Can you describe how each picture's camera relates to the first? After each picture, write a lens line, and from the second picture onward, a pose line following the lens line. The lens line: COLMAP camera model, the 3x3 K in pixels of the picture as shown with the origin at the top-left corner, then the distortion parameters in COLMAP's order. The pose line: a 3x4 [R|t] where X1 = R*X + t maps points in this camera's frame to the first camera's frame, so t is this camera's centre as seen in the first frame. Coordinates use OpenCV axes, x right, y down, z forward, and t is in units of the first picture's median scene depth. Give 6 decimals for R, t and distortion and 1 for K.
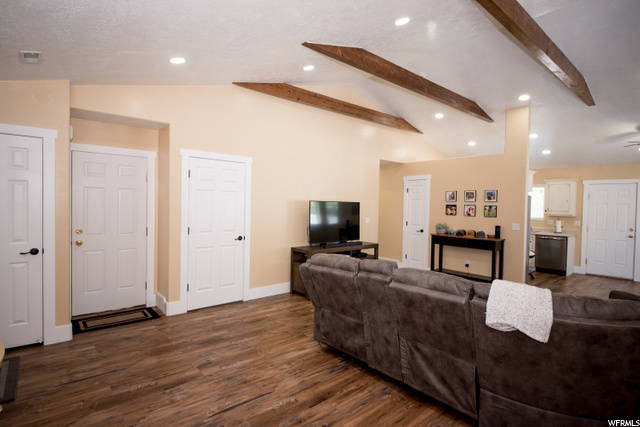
lens RADIAL K [[331.3, 0, 316.0], [0, 331.3, 213.1], [0, 0, 1]] dist [0.028128, -0.008045]
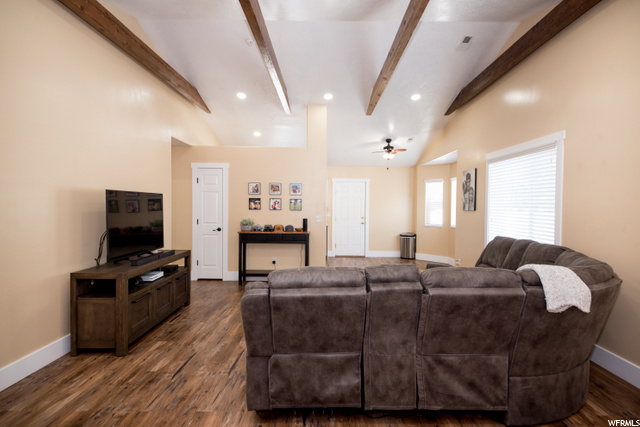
lens RADIAL K [[353.9, 0, 322.7], [0, 353.9, 213.1], [0, 0, 1]] dist [0.027405, -0.004138]
pose [[0.645233, -0.030361, 0.763382, -0.256791], [0.024567, 0.999518, 0.018988, 0.002384], [-0.763590, 0.006502, 0.645668, 0.288805]]
